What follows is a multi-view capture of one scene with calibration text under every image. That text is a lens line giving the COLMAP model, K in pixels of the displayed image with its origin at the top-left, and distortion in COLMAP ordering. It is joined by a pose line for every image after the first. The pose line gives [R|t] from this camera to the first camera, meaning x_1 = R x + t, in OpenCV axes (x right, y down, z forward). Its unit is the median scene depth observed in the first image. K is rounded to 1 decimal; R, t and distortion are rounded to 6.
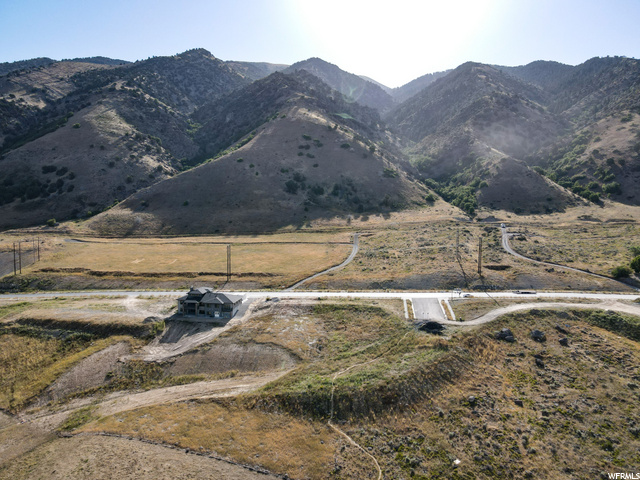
lens RADIAL K [[466.6, 0, 320.0], [0, 466.6, 240.0], [0, 0, 1]] dist [0.010034, 0.008873]
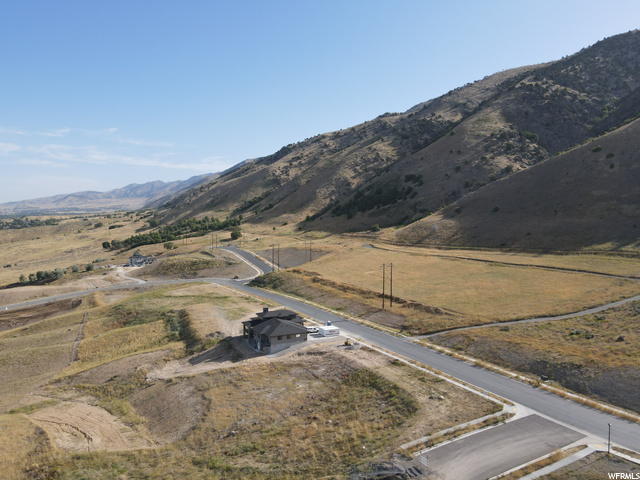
lens RADIAL K [[466.6, 0, 320.0], [0, 466.6, 240.0], [0, 0, 1]] dist [0.010034, 0.008873]
pose [[0.565123, 0.052154, -0.823357, 0.494552], [-0.064260, 0.997750, 0.019095, -0.045194], [0.822501, 0.042118, 0.567203, 0.624642]]
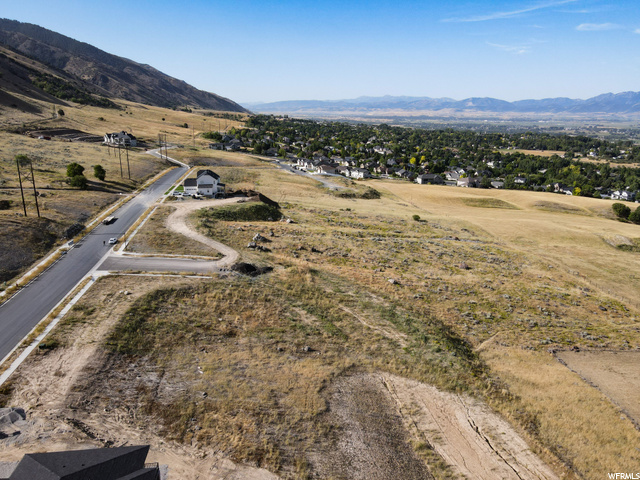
lens RADIAL K [[466.6, 0, 320.0], [0, 466.6, 240.0], [0, 0, 1]] dist [0.010034, 0.008873]
pose [[-0.243428, -0.268308, 0.932070, -0.458840], [0.072338, 0.953278, 0.293306, -0.074873], [-0.967218, 0.138823, -0.212646, 0.937863]]
